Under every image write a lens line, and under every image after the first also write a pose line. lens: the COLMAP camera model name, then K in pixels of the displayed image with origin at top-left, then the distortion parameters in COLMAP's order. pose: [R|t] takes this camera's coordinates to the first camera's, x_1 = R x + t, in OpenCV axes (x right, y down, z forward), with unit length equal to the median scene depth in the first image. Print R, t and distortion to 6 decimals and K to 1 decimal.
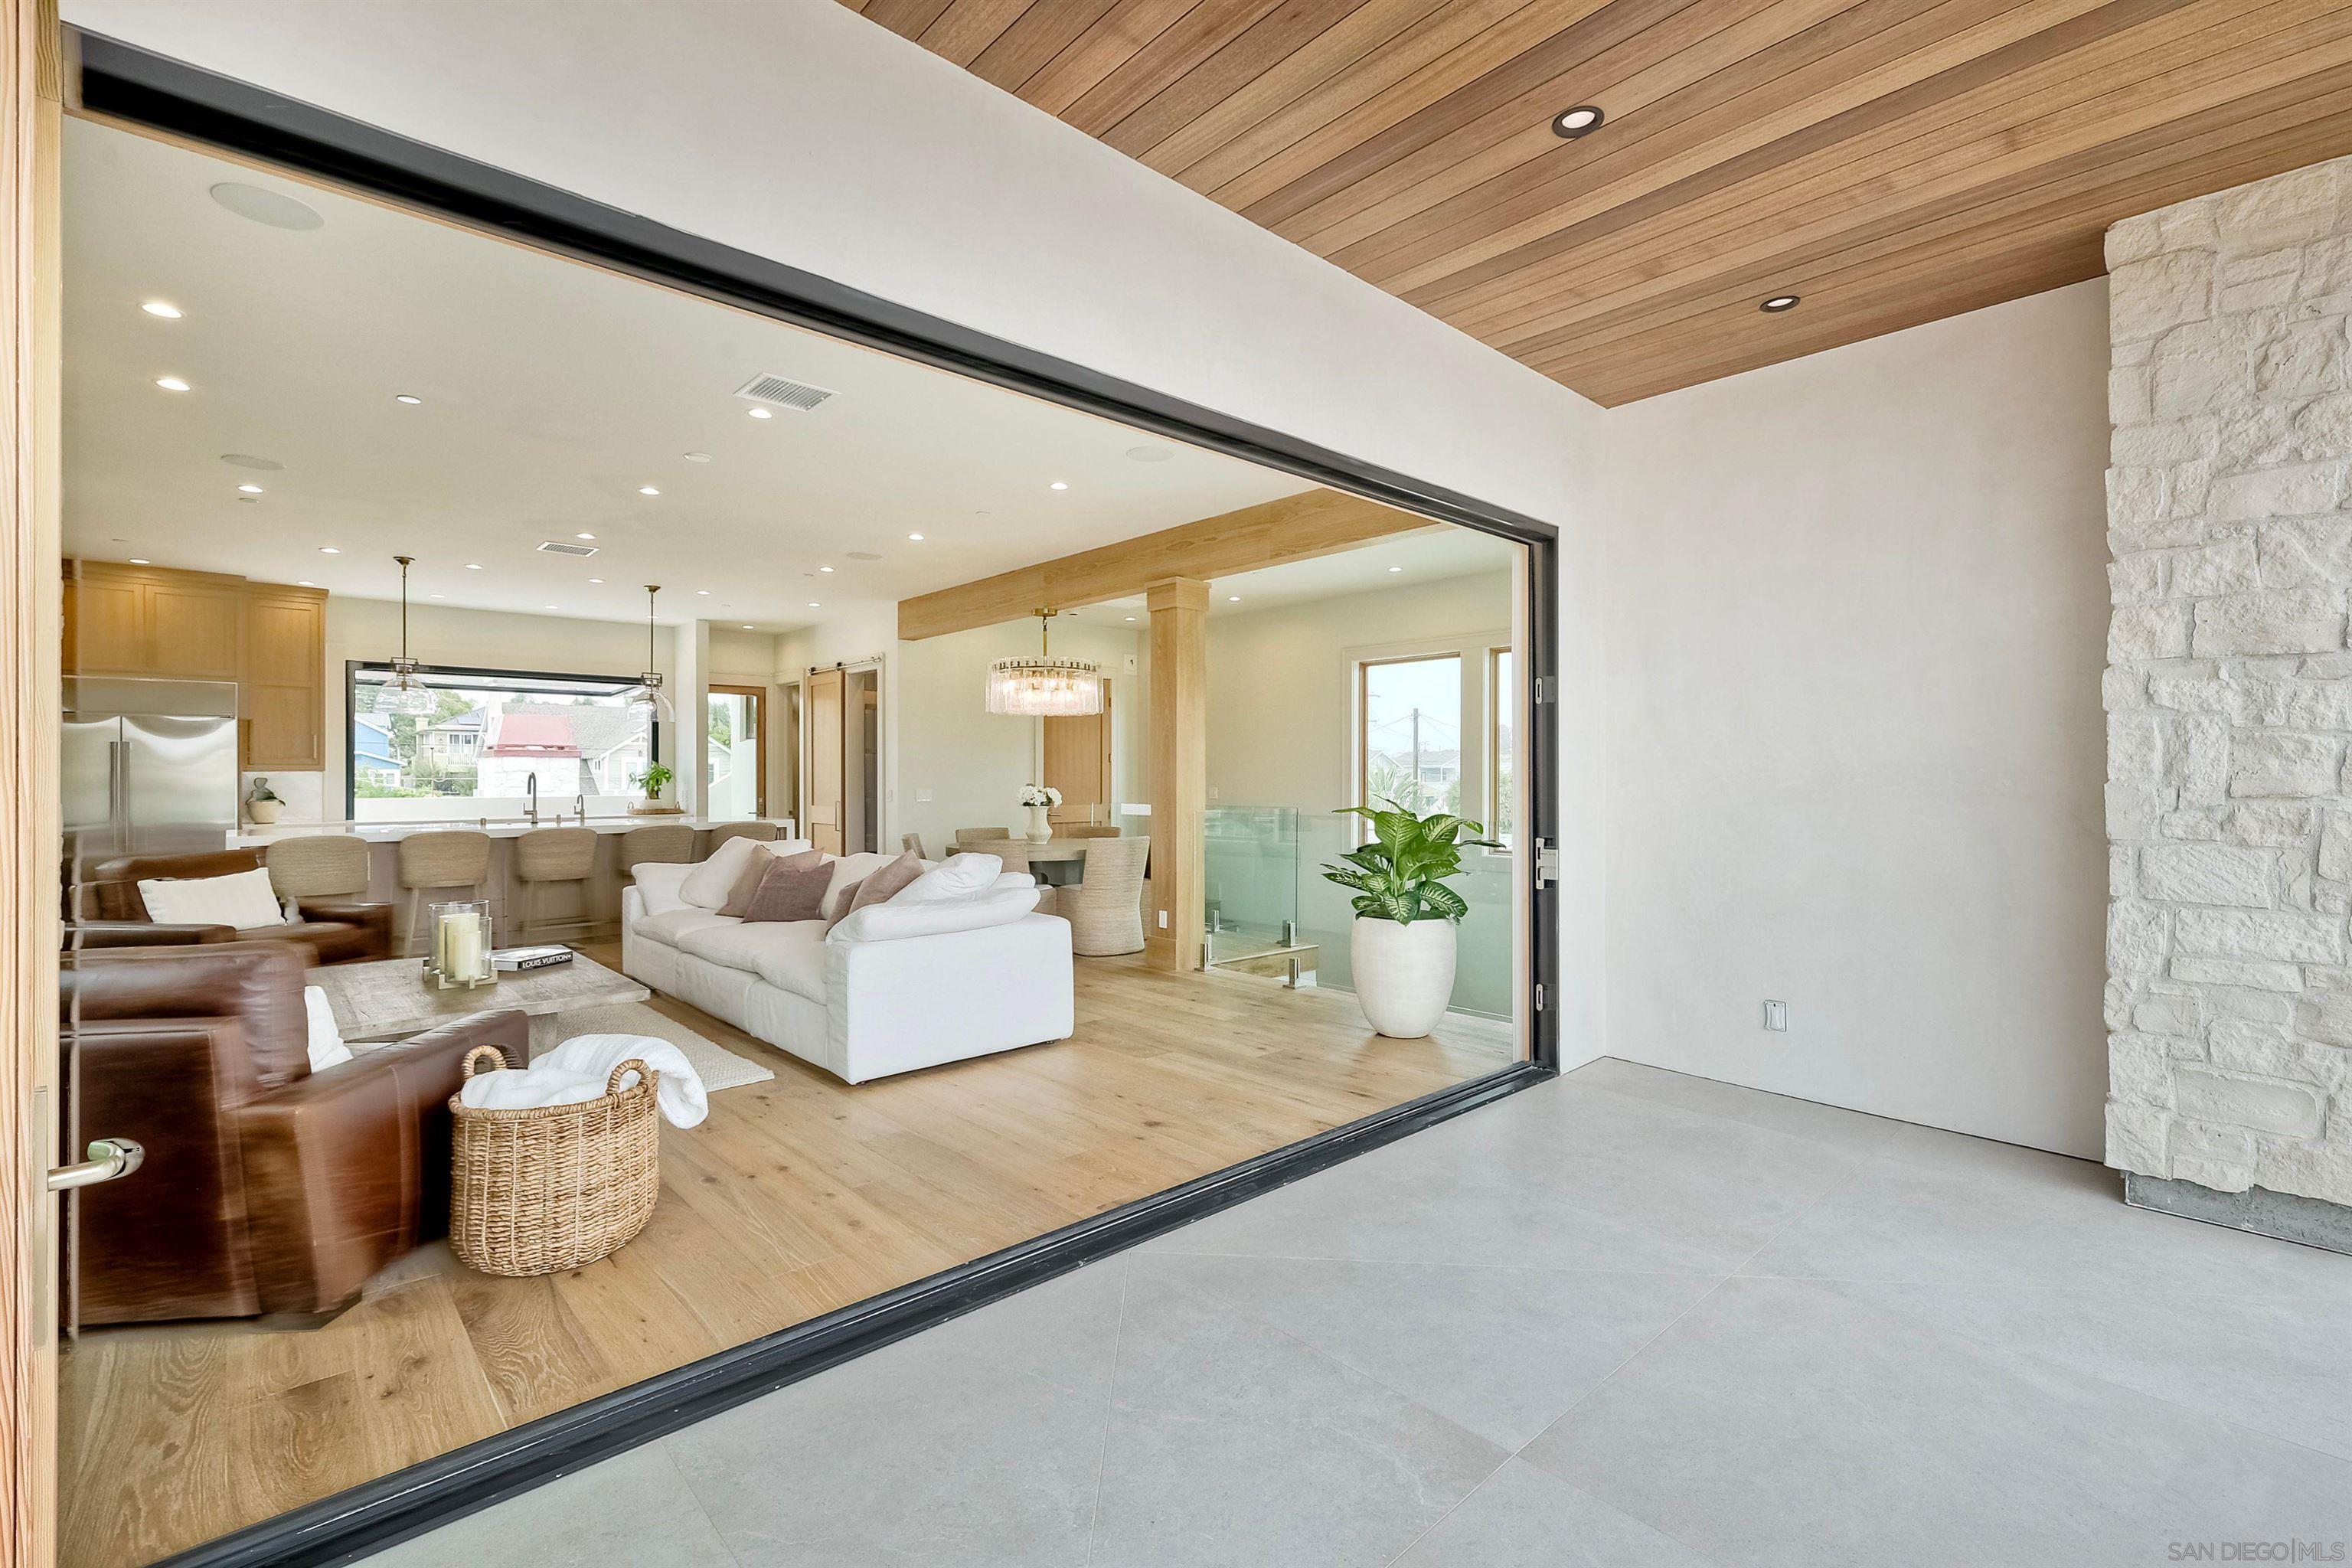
lens RADIAL K [[1025.6, 0, 1180.0], [0, 1025.6, 773.1], [0, 0, 1]] dist [0.010810, 0.000243]
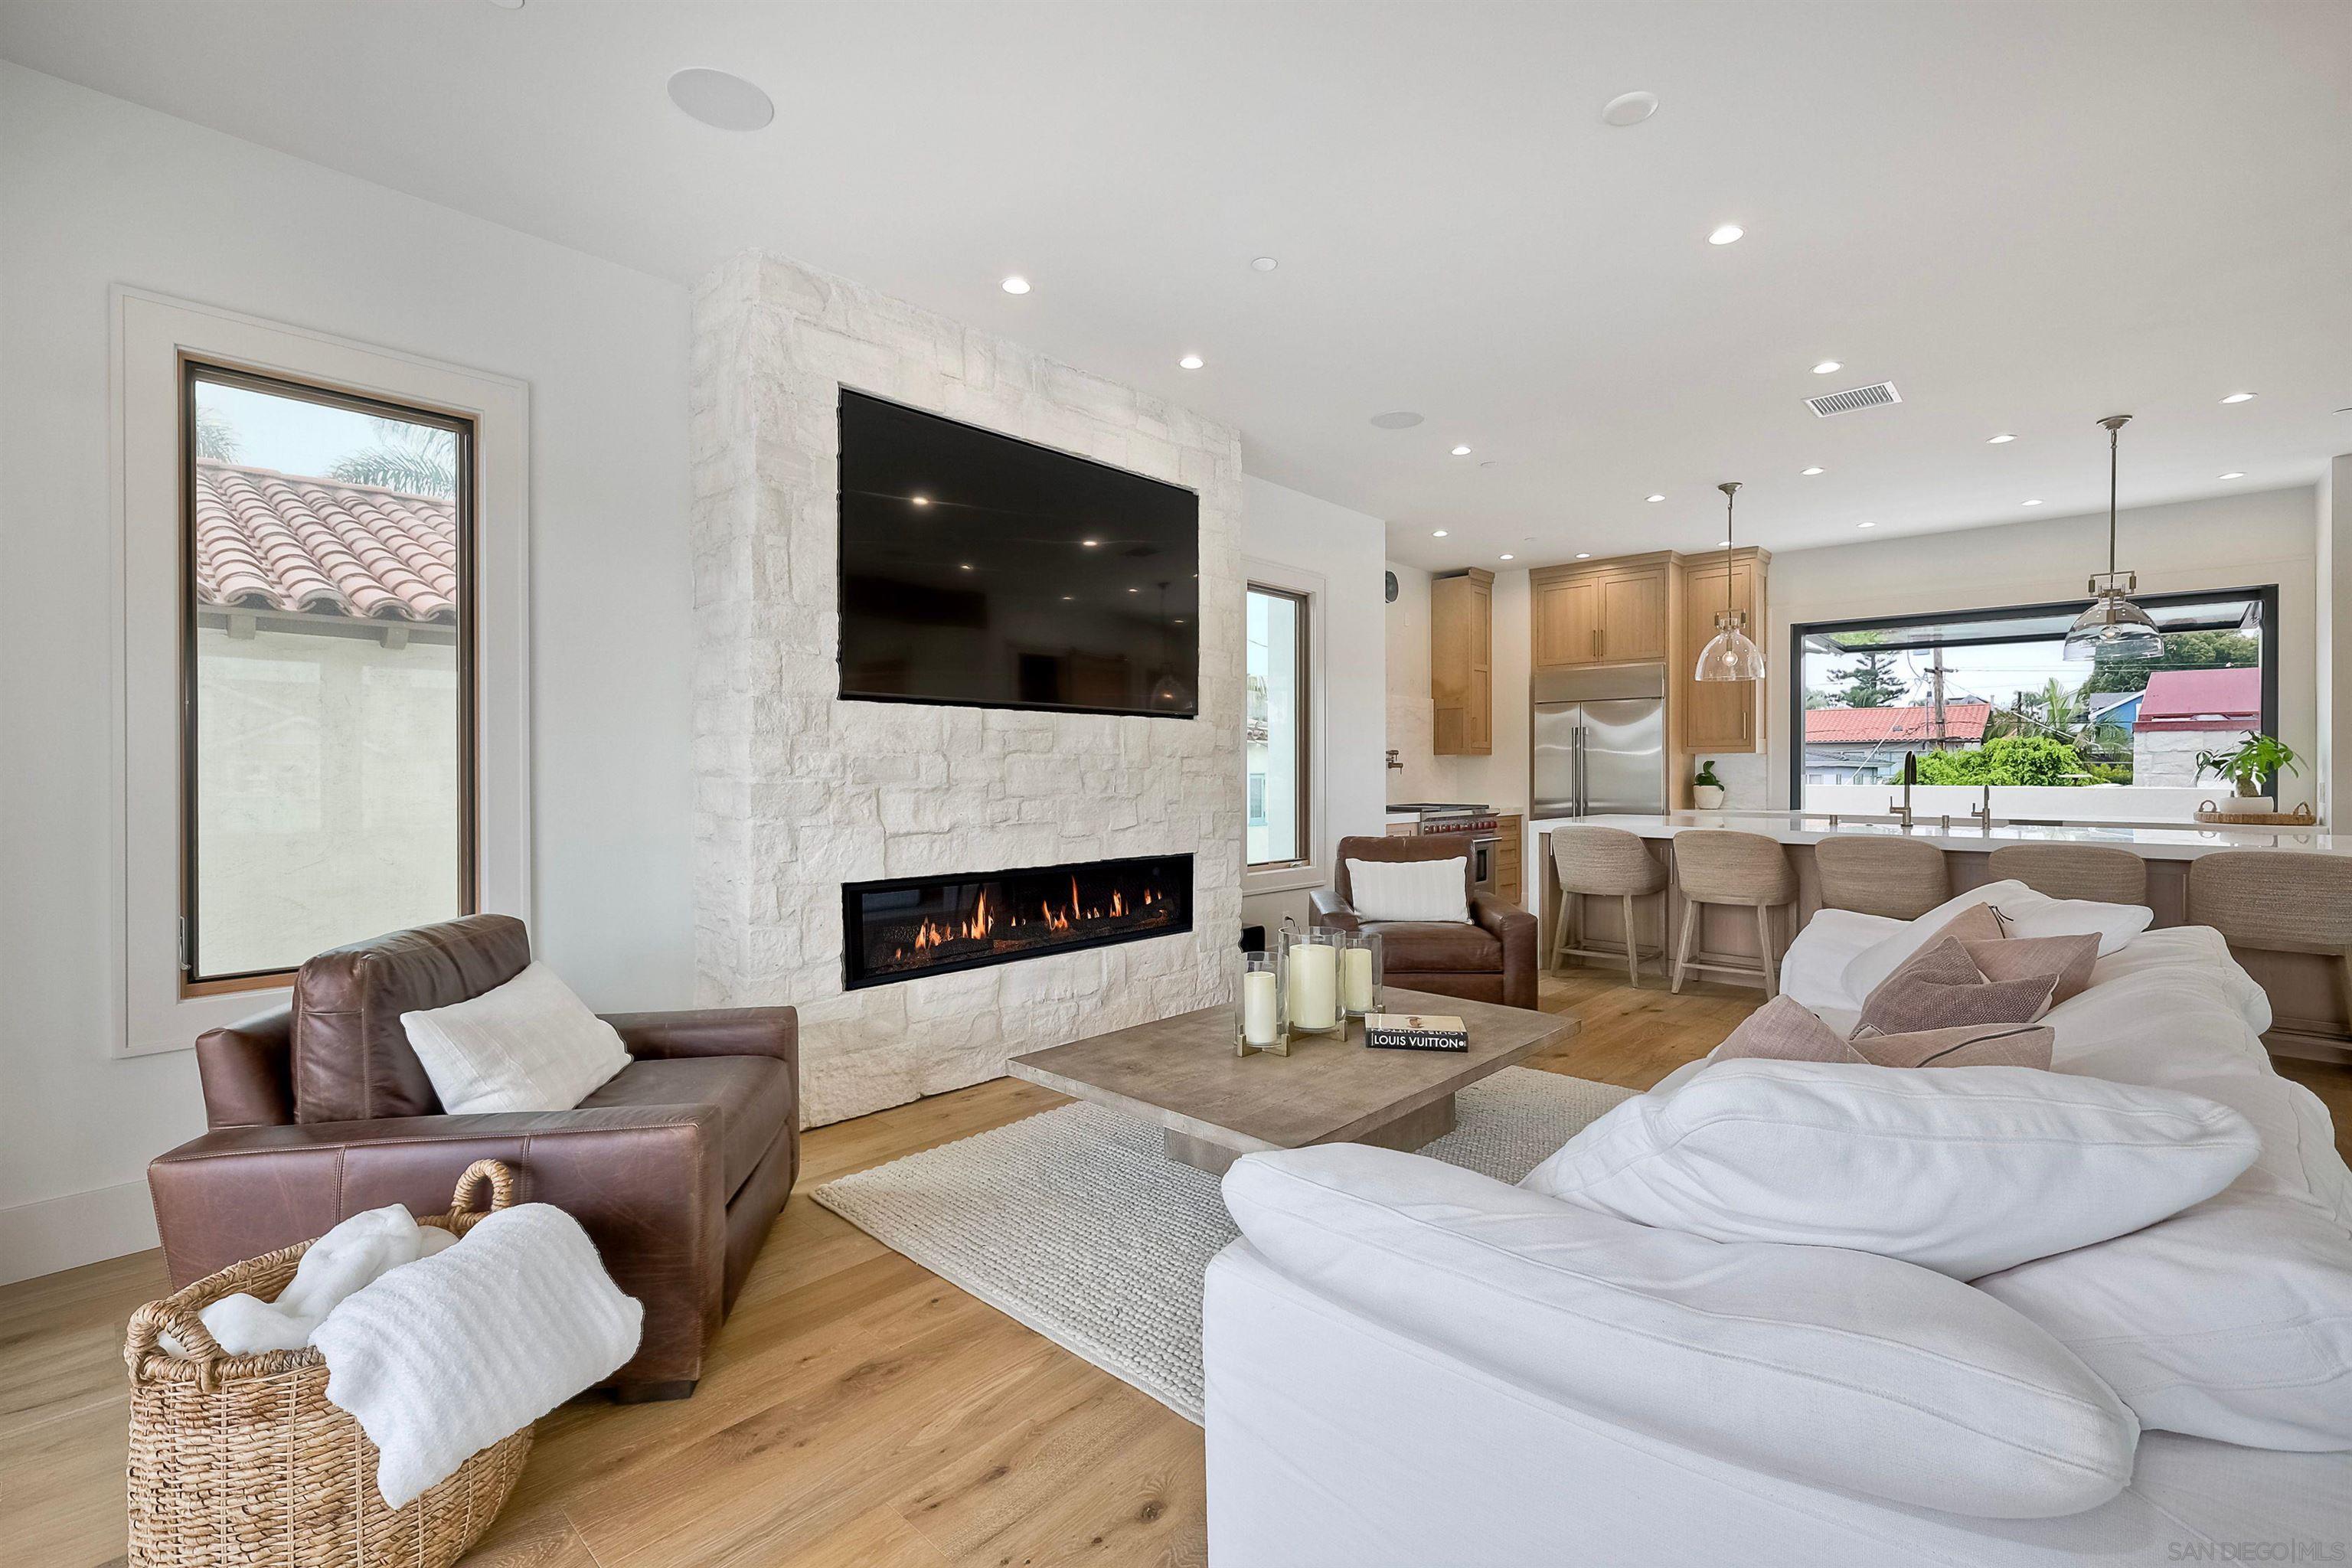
lens RADIAL K [[1025.6, 0, 1180.0], [0, 1025.6, 773.1], [0, 0, 1]] dist [0.010810, 0.000243]
pose [[0.086523, 0.007247, -0.996223, 0.008290], [0.006400, 0.999949, 0.007830, 0.004894], [0.996229, -0.007053, 0.086473, 0.436896]]
